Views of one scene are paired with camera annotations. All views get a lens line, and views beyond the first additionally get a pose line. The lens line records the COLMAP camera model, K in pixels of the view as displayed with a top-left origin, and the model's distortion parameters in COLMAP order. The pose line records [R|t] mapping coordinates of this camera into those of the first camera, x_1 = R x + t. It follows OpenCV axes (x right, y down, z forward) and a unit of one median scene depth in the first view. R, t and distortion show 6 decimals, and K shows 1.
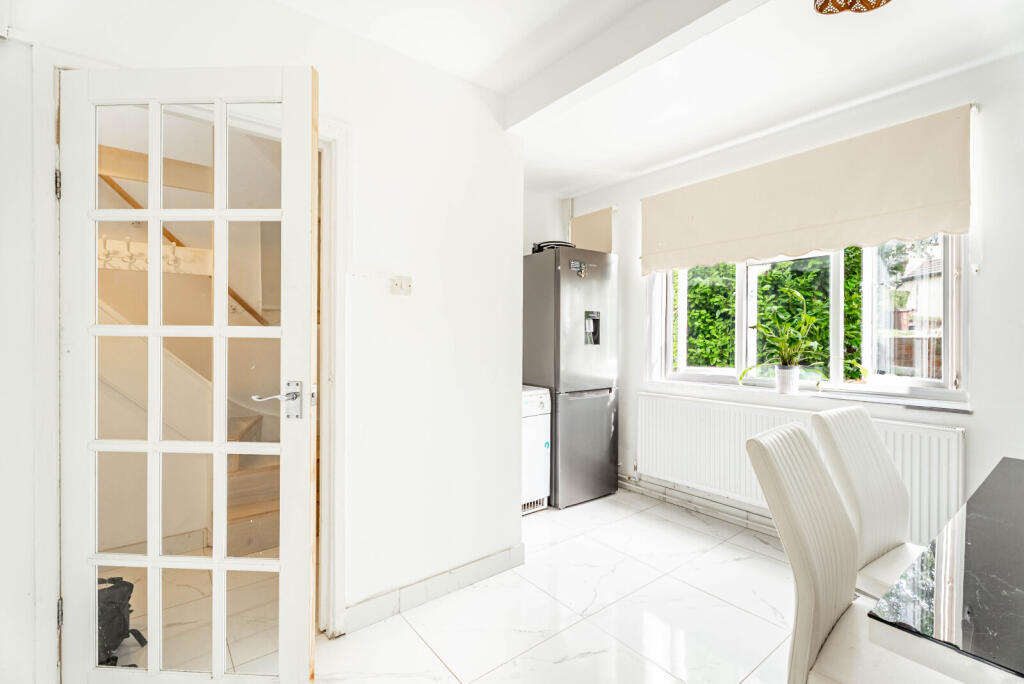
lens RADIAL K [[460.1, 0, 519.1], [0, 460.1, 338.4], [0, 0, 1]] dist [-0.001391, -0.000238]
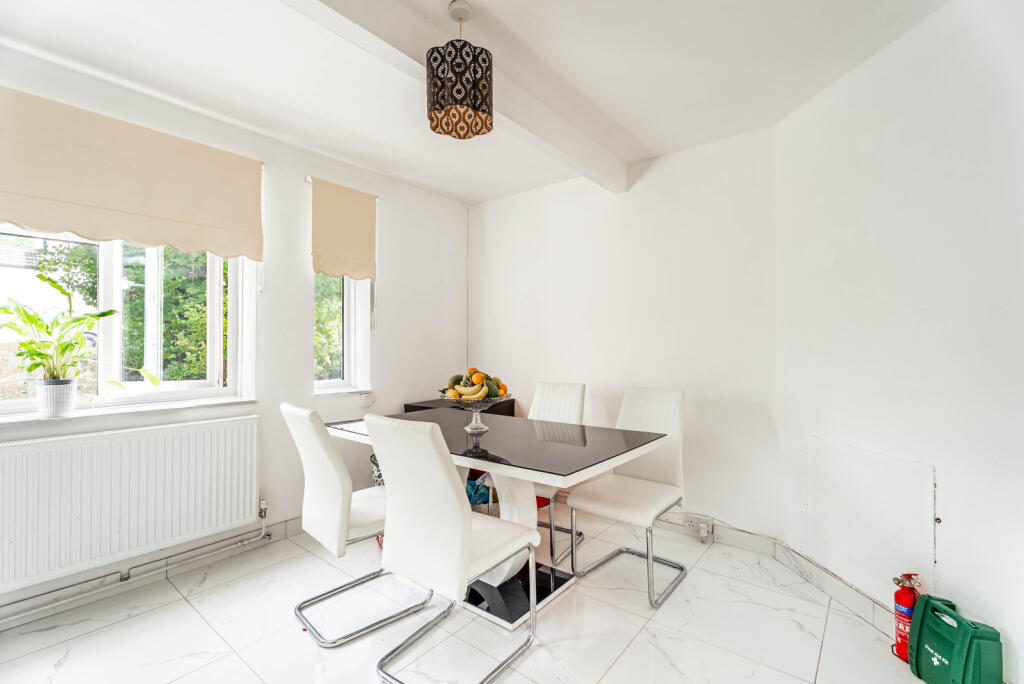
lens RADIAL K [[460.1, 0, 519.1], [0, 460.1, 338.4], [0, 0, 1]] dist [-0.001391, -0.000238]
pose [[-0.215888, 0.010296, 0.976364, -0.412153], [0.006951, 0.999935, -0.009007, 0.003841], [-0.976393, 0.004842, -0.215946, 0.546577]]
